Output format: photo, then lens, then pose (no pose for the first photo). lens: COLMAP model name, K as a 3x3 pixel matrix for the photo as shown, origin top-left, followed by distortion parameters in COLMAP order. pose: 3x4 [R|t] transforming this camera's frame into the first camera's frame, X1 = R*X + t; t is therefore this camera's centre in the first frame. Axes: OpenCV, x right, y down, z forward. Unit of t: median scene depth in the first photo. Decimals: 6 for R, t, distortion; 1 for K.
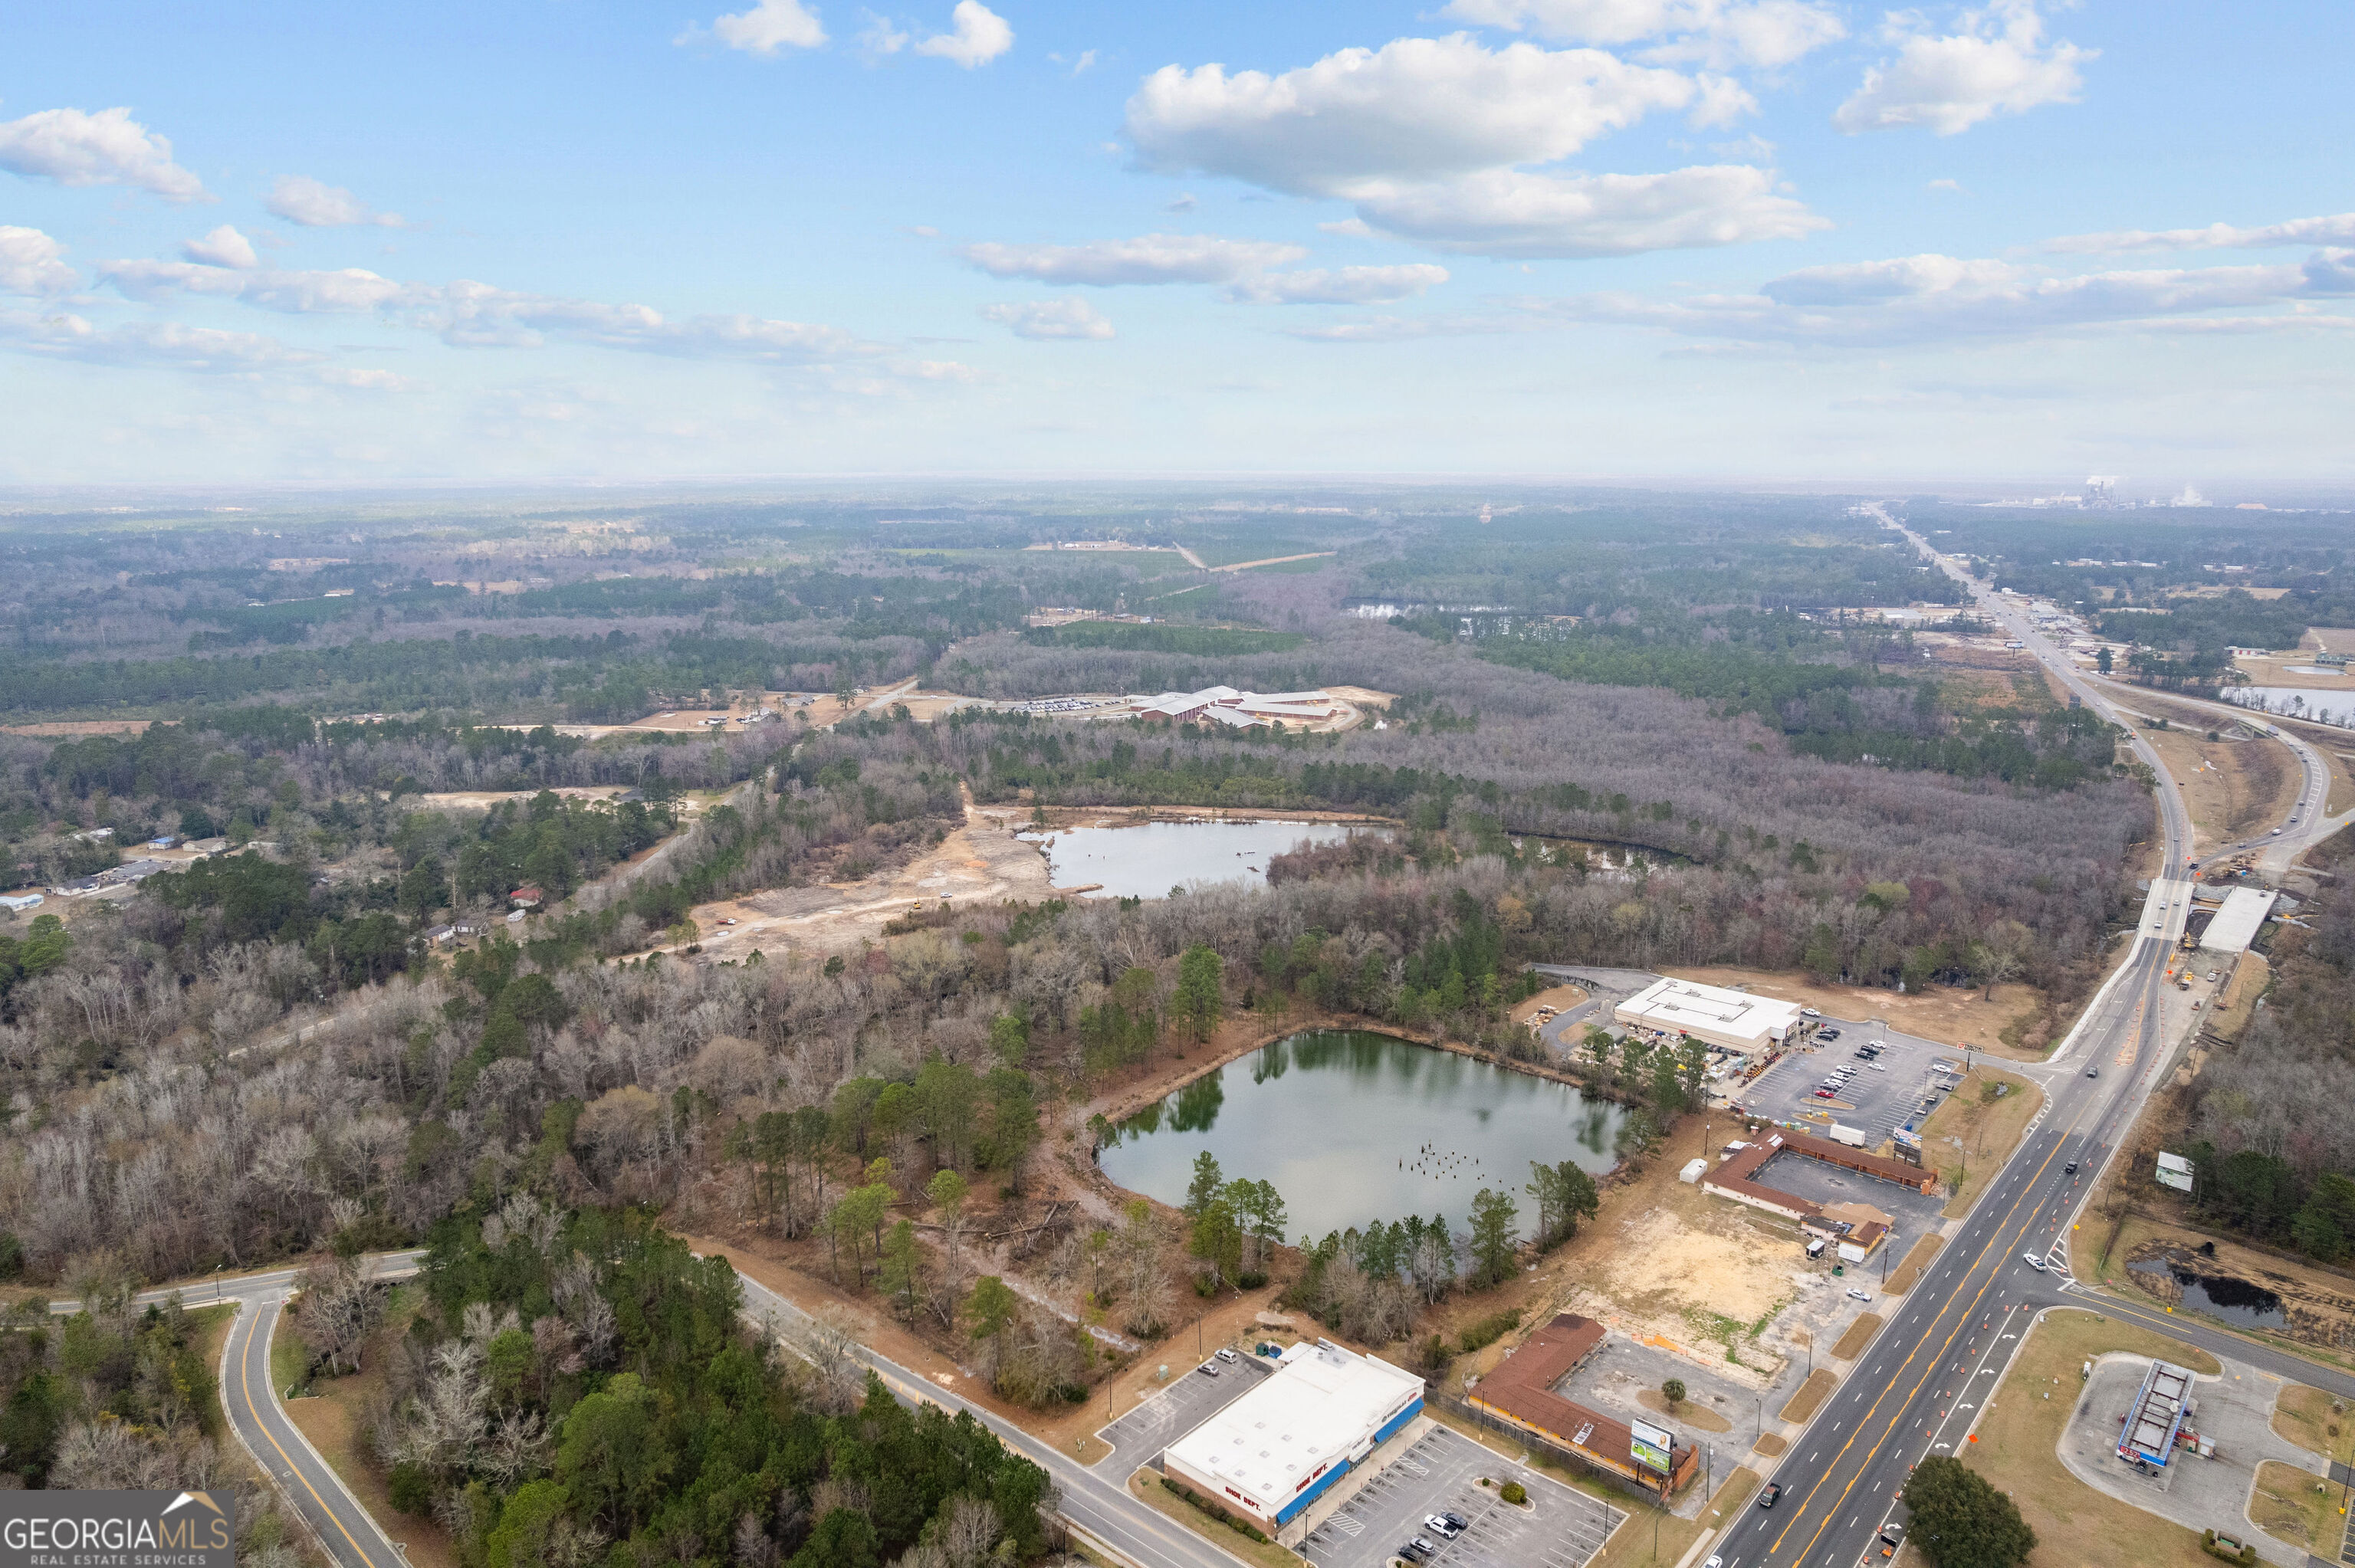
lens RADIAL K [[1511.7, 0, 1184.9], [0, 1511.7, 779.5], [0, 0, 1]] dist [-0.074899, 0.071837]
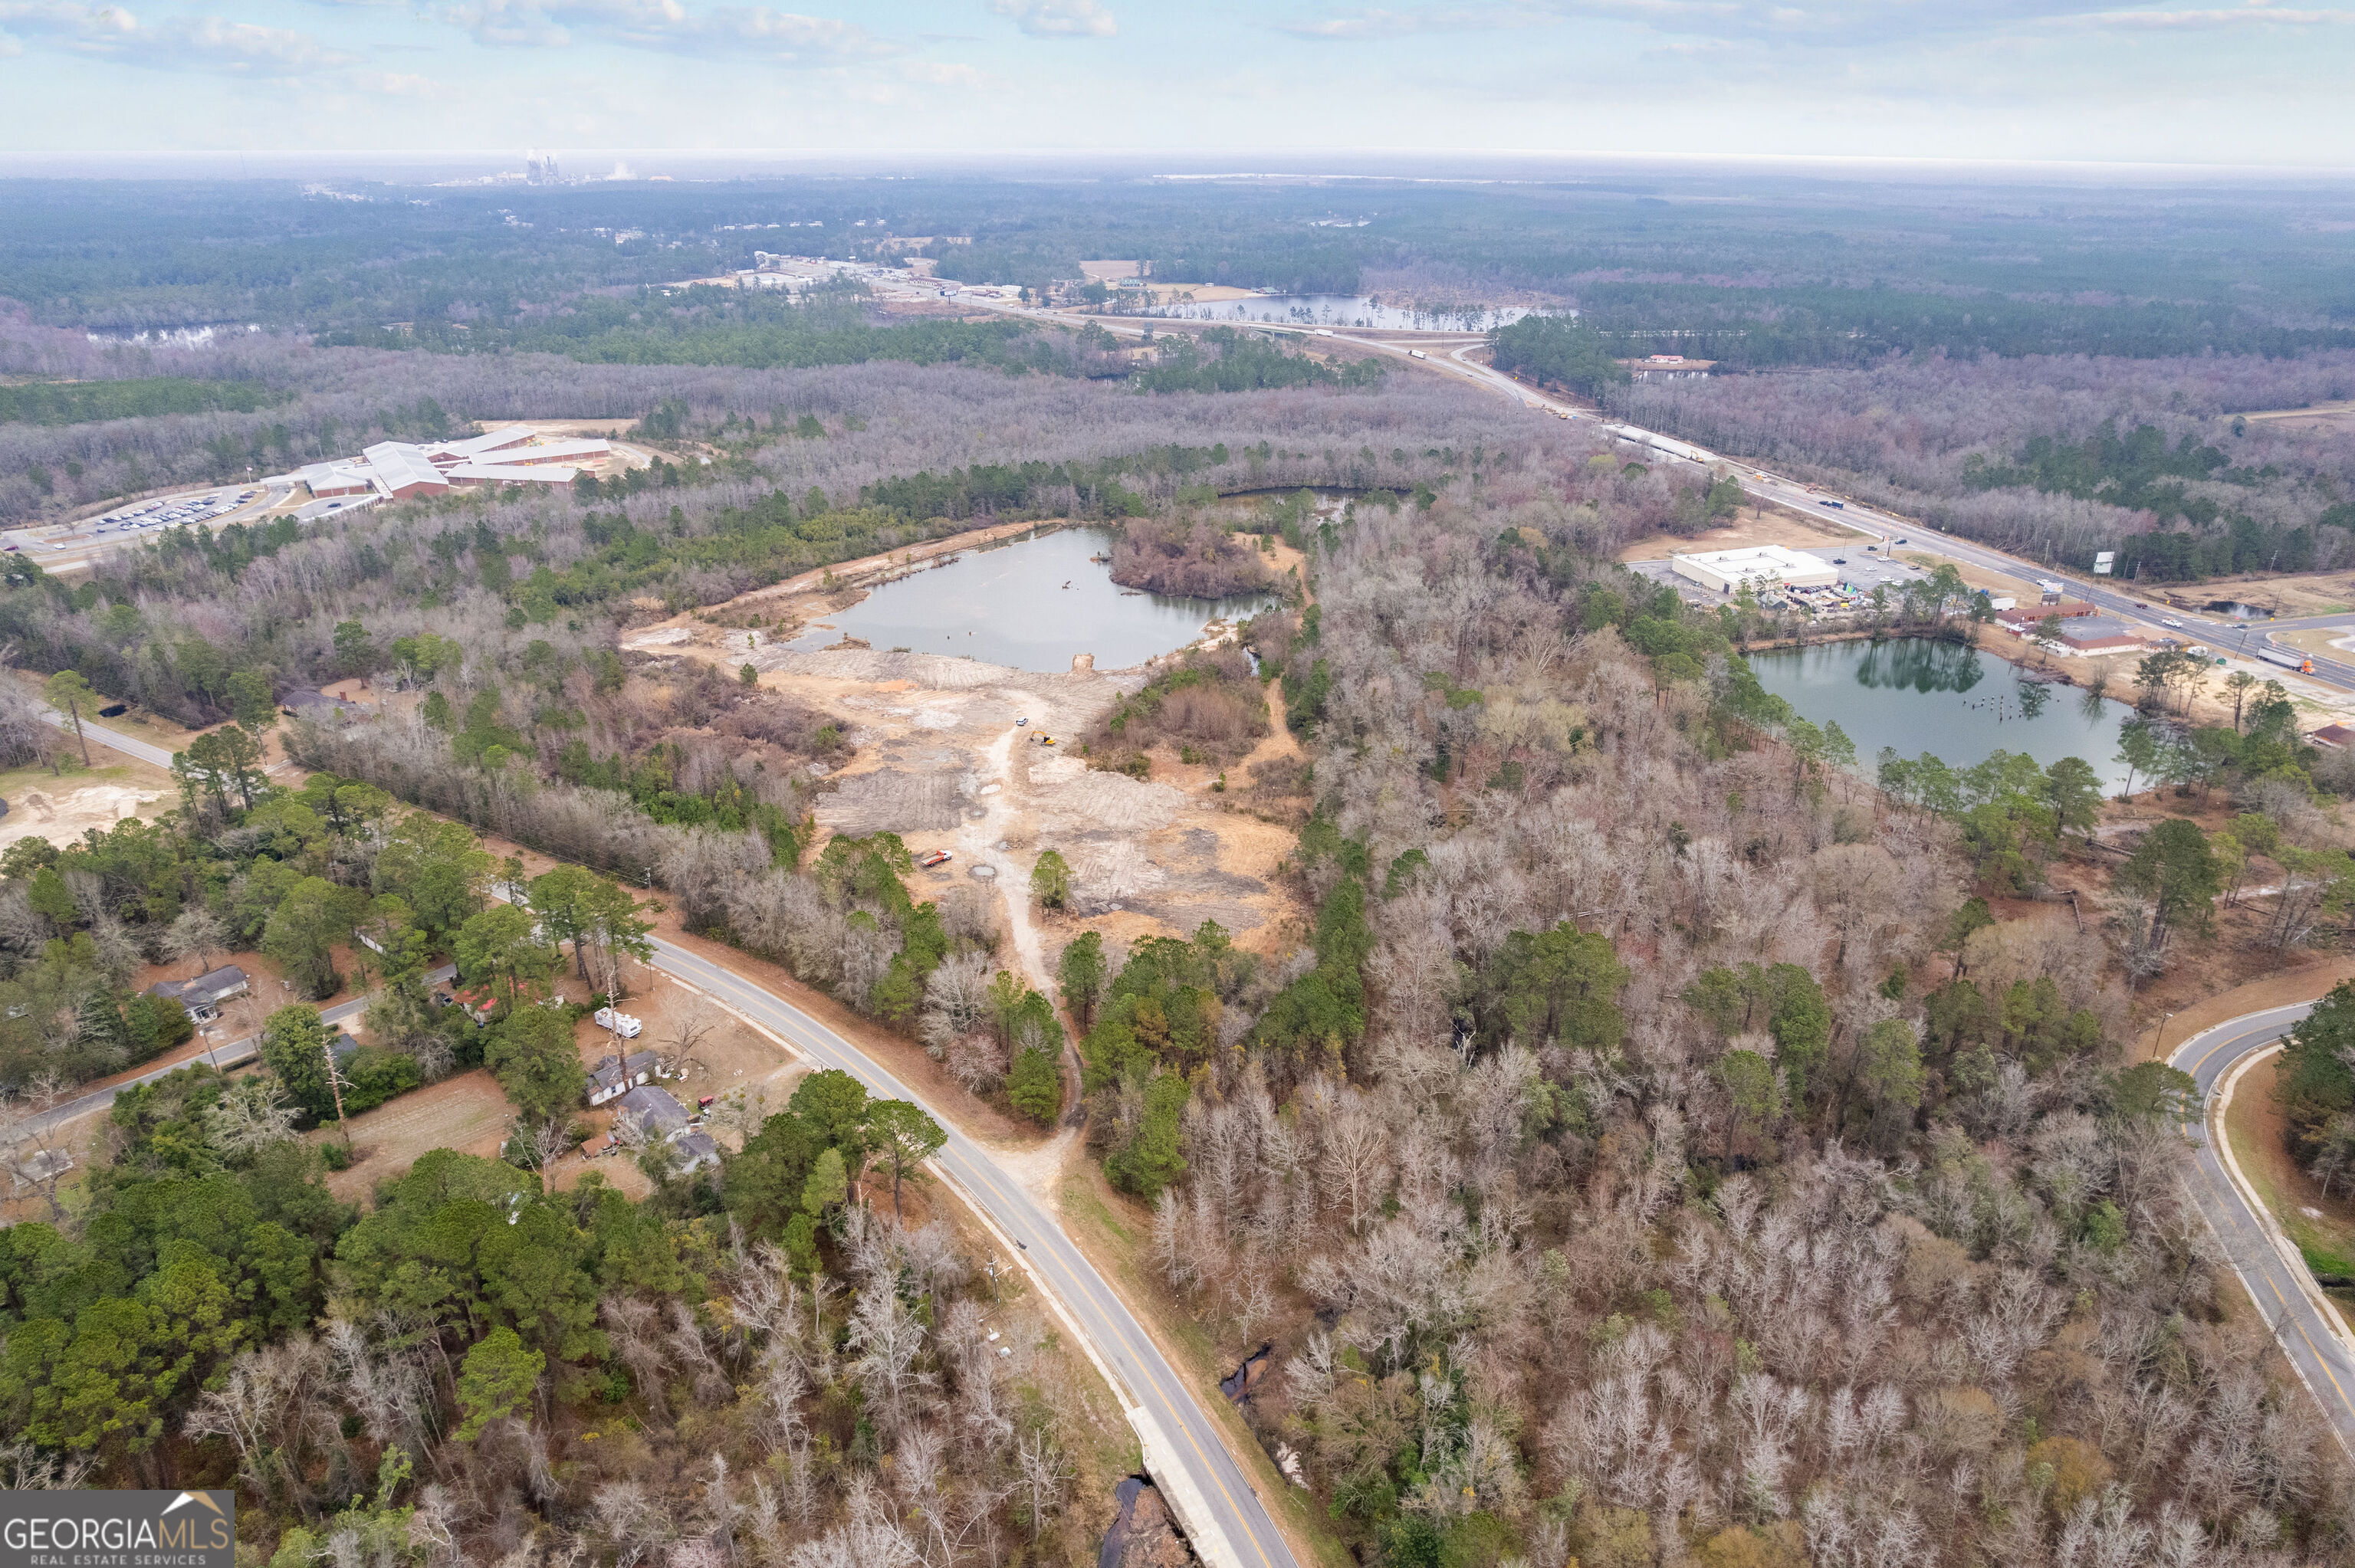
lens RADIAL K [[1511.7, 0, 1184.9], [0, 1511.7, 779.5], [0, 0, 1]] dist [-0.074899, 0.071837]
pose [[0.514967, -0.335548, 0.788807, -0.843389], [0.177885, 0.942002, 0.284584, -0.100236], [-0.838550, -0.006235, 0.544789, 0.714856]]
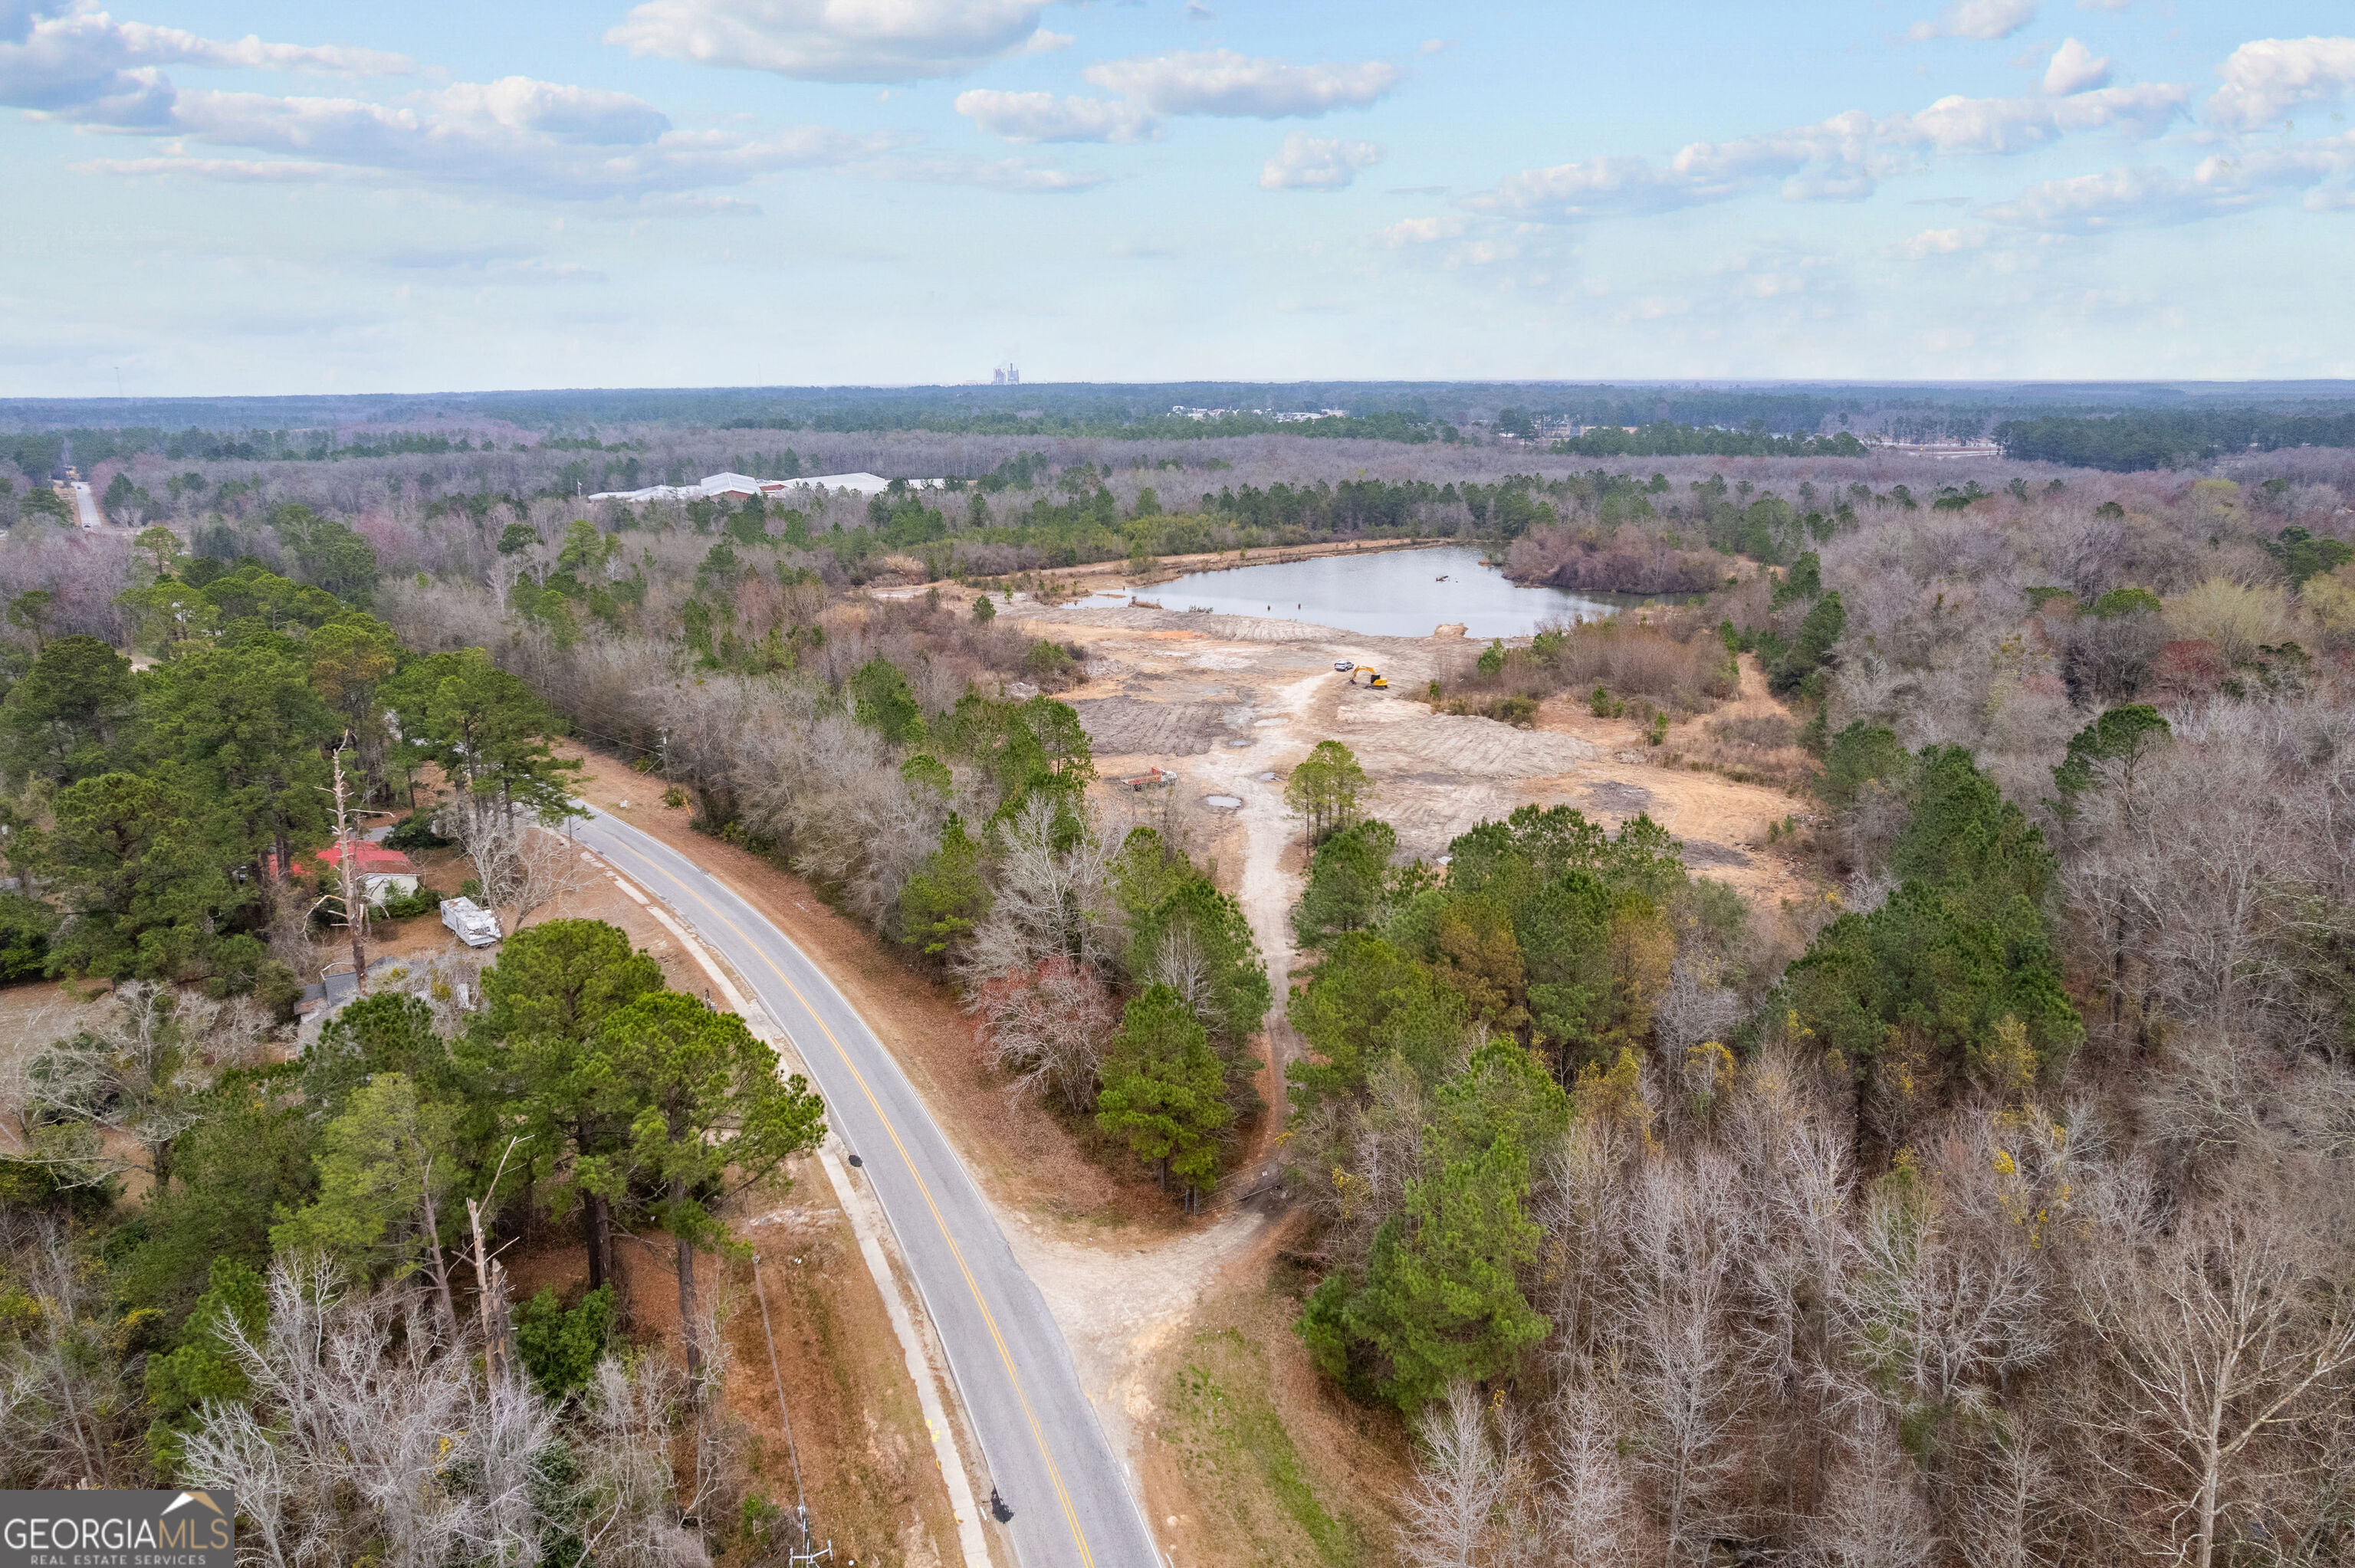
lens RADIAL K [[1511.7, 0, 1184.9], [0, 1511.7, 779.5], [0, 0, 1]] dist [-0.074899, 0.071837]
pose [[0.728428, -0.177516, 0.661726, -0.625981], [0.149113, 0.983774, 0.099765, 0.073206], [-0.668699, 0.026000, 0.743079, 0.882816]]
